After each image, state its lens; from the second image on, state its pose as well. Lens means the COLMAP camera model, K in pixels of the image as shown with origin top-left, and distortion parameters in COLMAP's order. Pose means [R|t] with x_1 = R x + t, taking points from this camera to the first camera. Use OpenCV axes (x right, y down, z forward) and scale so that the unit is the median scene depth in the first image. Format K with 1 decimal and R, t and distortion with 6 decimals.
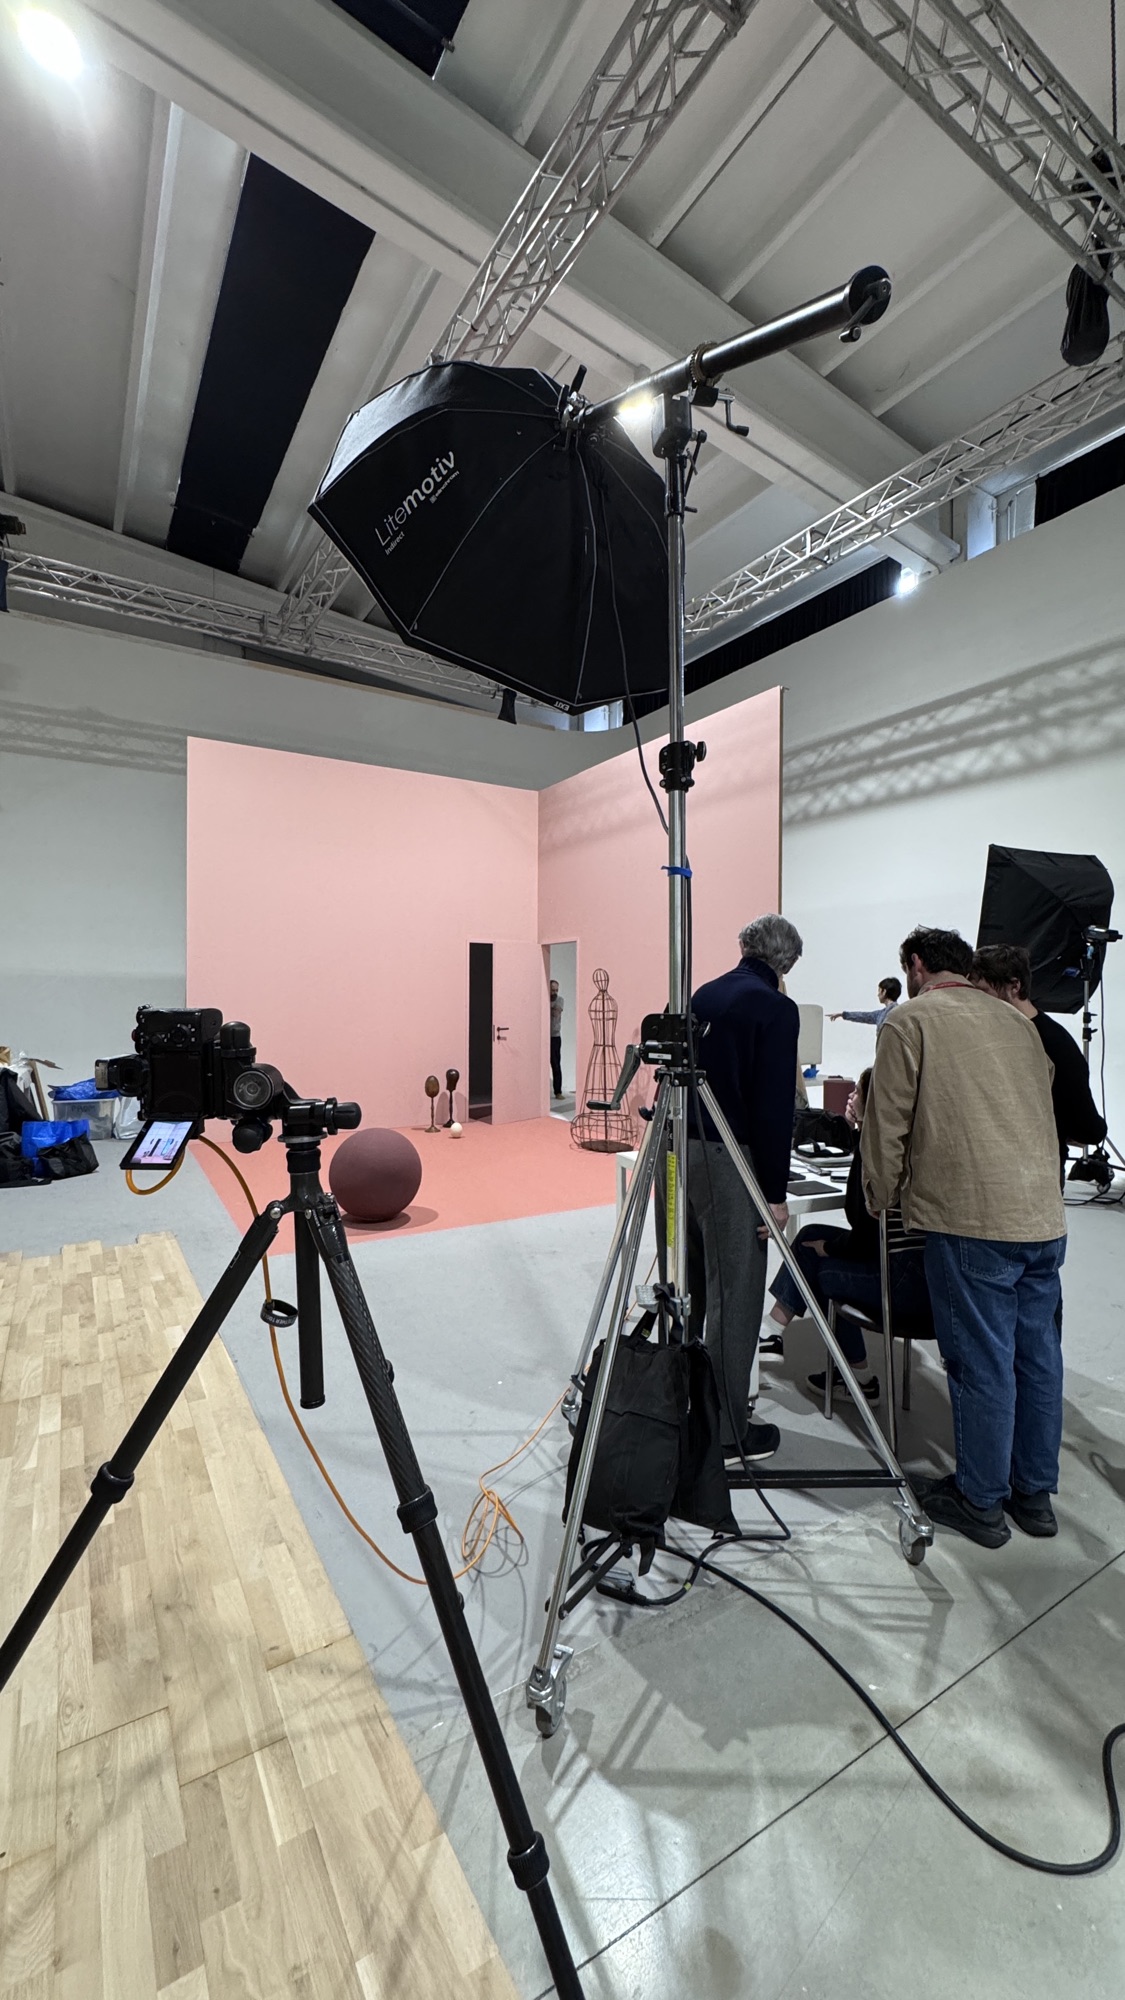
lens RADIAL K [[796.4, 0, 570.6], [0, 796.4, 996.6], [0, 0, 1]] dist [-0.002839, -0.000833]
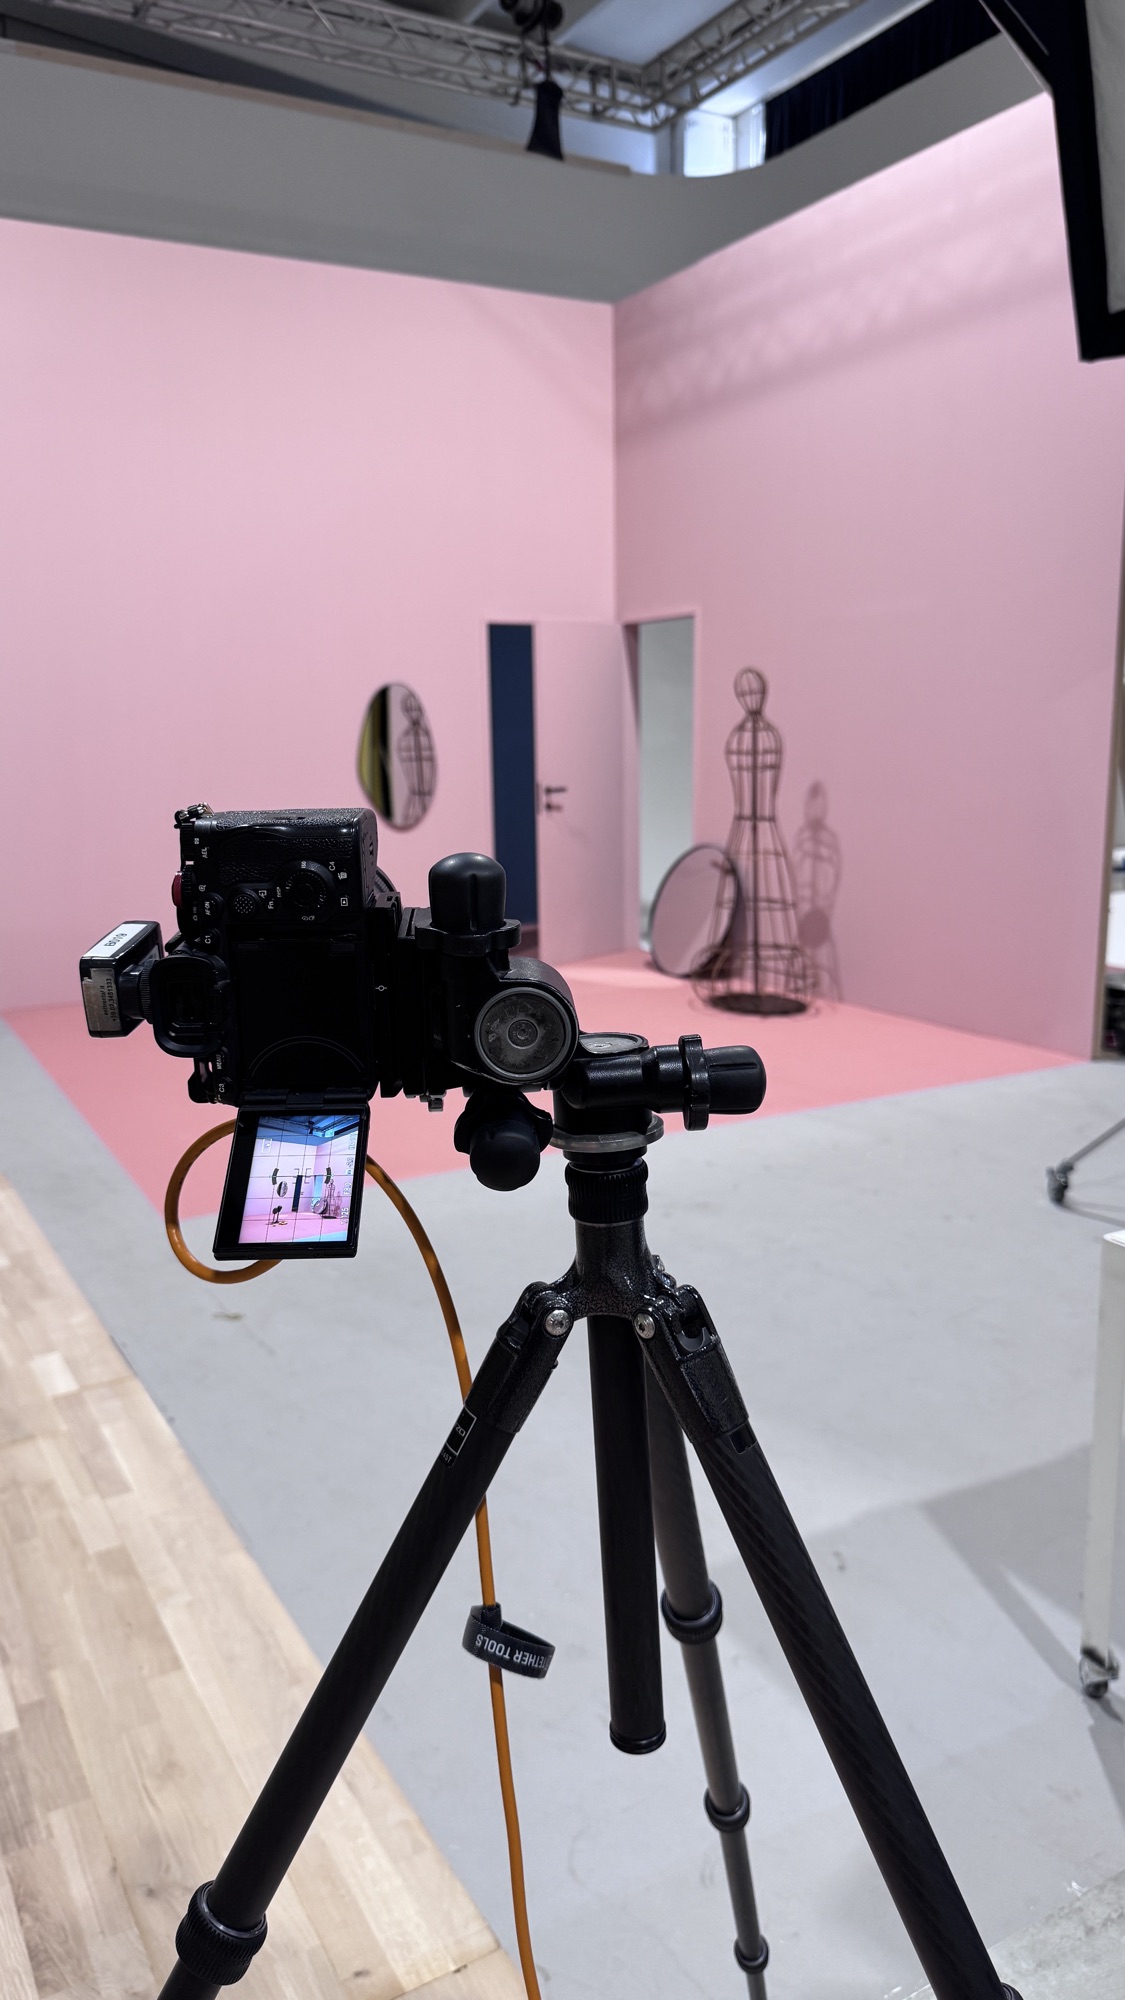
lens RADIAL K [[1427.9, 0, 557.3], [0, 1427.9, 1004.9], [0, 0, 1]] dist [0.005020, -0.013700]
pose [[0.998775, -0.014707, -0.047246, -0.140510], [0.023626, 0.980680, 0.194189, -0.010502], [0.043478, -0.195068, 0.979826, 0.137902]]
